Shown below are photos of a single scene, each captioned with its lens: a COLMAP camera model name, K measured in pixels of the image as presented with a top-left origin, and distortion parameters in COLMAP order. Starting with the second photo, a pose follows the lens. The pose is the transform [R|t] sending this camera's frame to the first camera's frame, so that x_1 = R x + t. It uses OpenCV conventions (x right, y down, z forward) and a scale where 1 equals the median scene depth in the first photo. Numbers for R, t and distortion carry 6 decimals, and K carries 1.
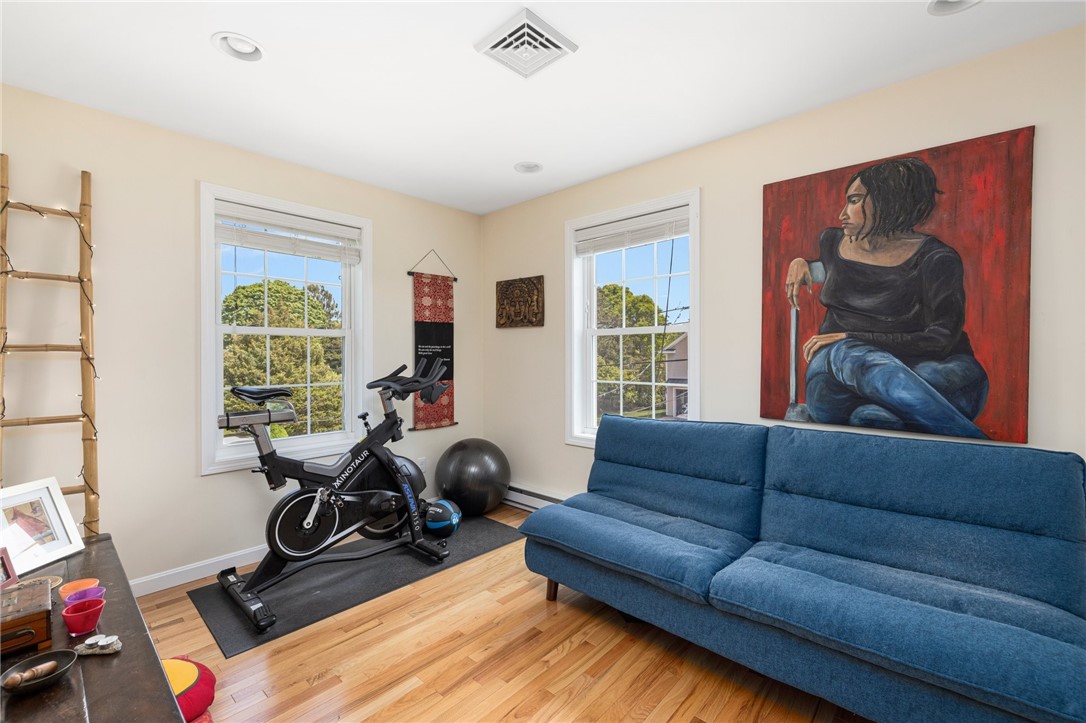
lens RADIAL K [[454.9, 0, 531.4], [0, 454.9, 359.2], [0, 0, 1]] dist [-0.001963, 0.000038]
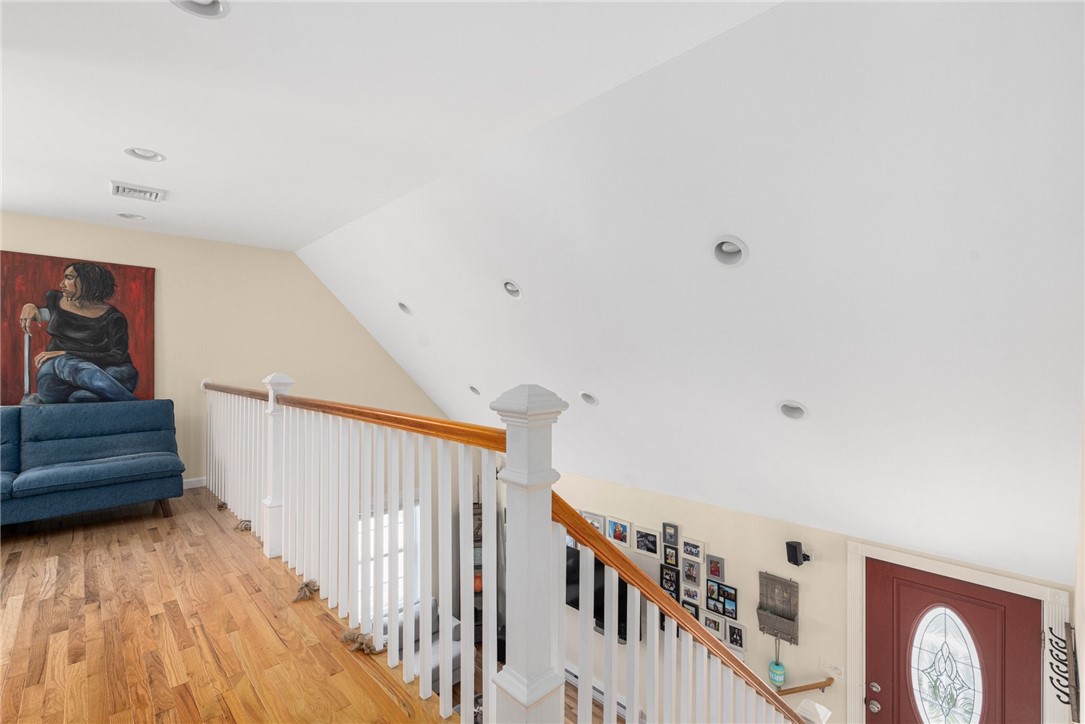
lens RADIAL K [[481.0, 0, 538.6], [0, 481.0, 367.3], [0, 0, 1]] dist [0.000455, 0.000658]
pose [[0.046934, -0.005320, 0.998884, -1.150741], [0.010571, 0.999932, 0.004829, 0.016174], [-0.998842, 0.010333, 0.046987, -0.979243]]
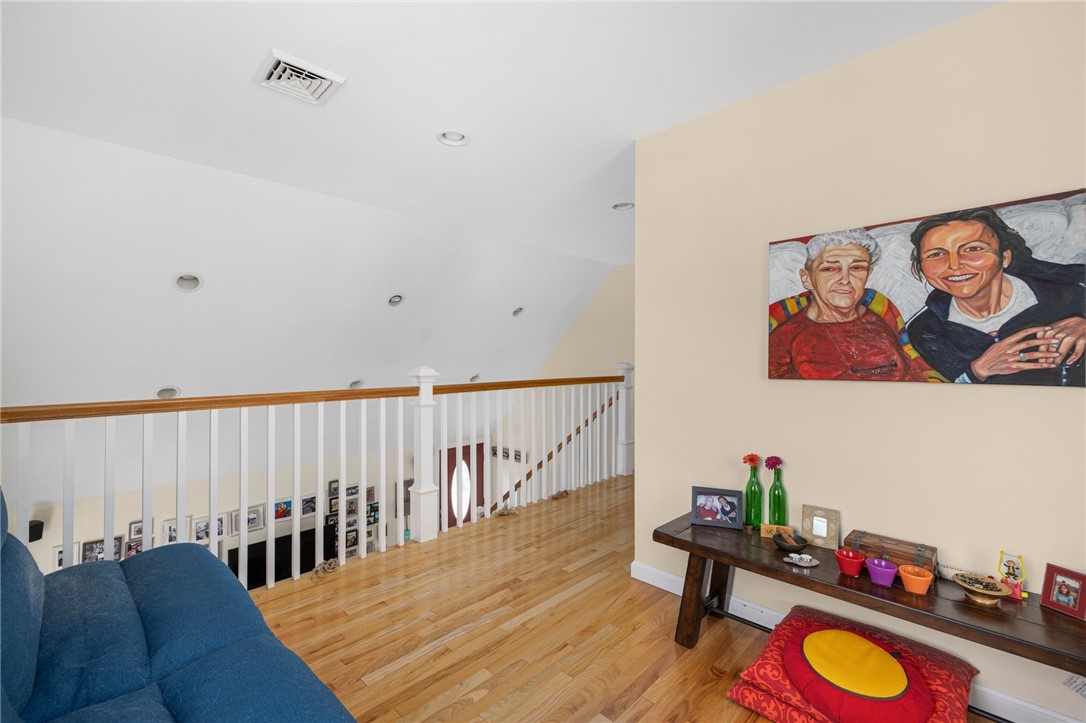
lens RADIAL K [[454.9, 0, 533.4], [0, 454.9, 358.0], [0, 0, 1]] dist [-0.001963, 0.000038]
pose [[-0.999760, 0.002382, 0.021763, -0.088625], [0.002718, 0.999878, 0.015381, -0.017384], [-0.021724, 0.015437, -0.999645, 1.379444]]
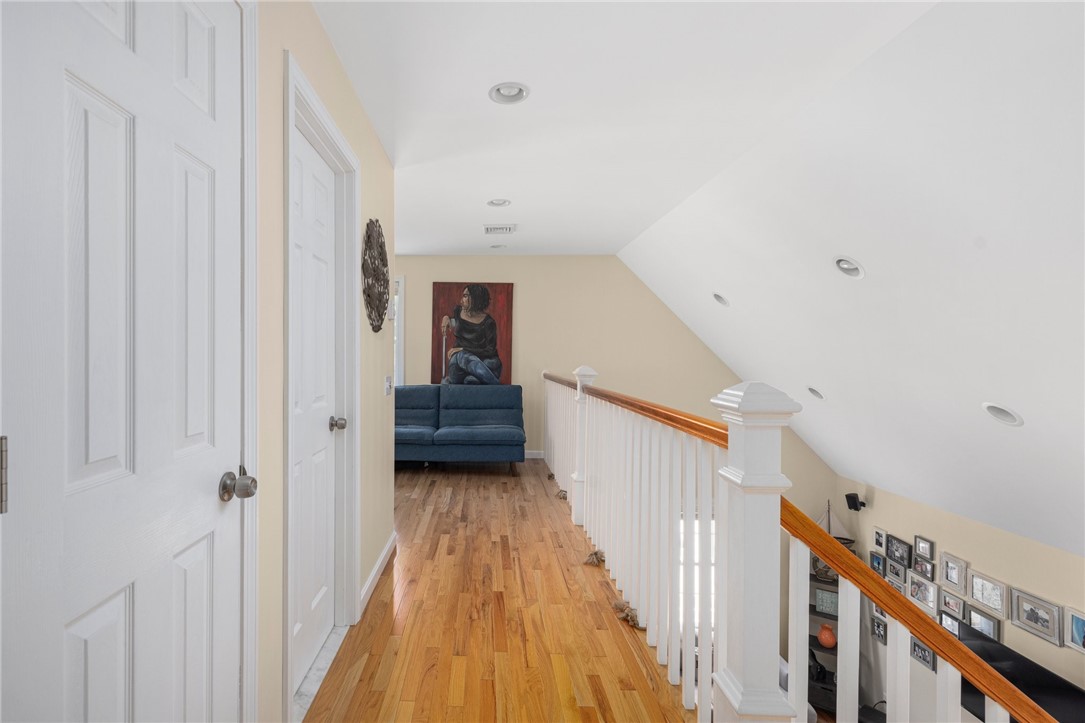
lens RADIAL K [[506.5, 0, 462.7], [0, 506.5, 356.9], [0, 0, 1]] dist [0.002851, 0.000379]
pose [[0.753464, 0.009221, 0.657425, -1.214735], [-0.004764, 0.999952, -0.008565, 0.017497], [-0.657472, 0.003321, 0.753472, -1.178366]]
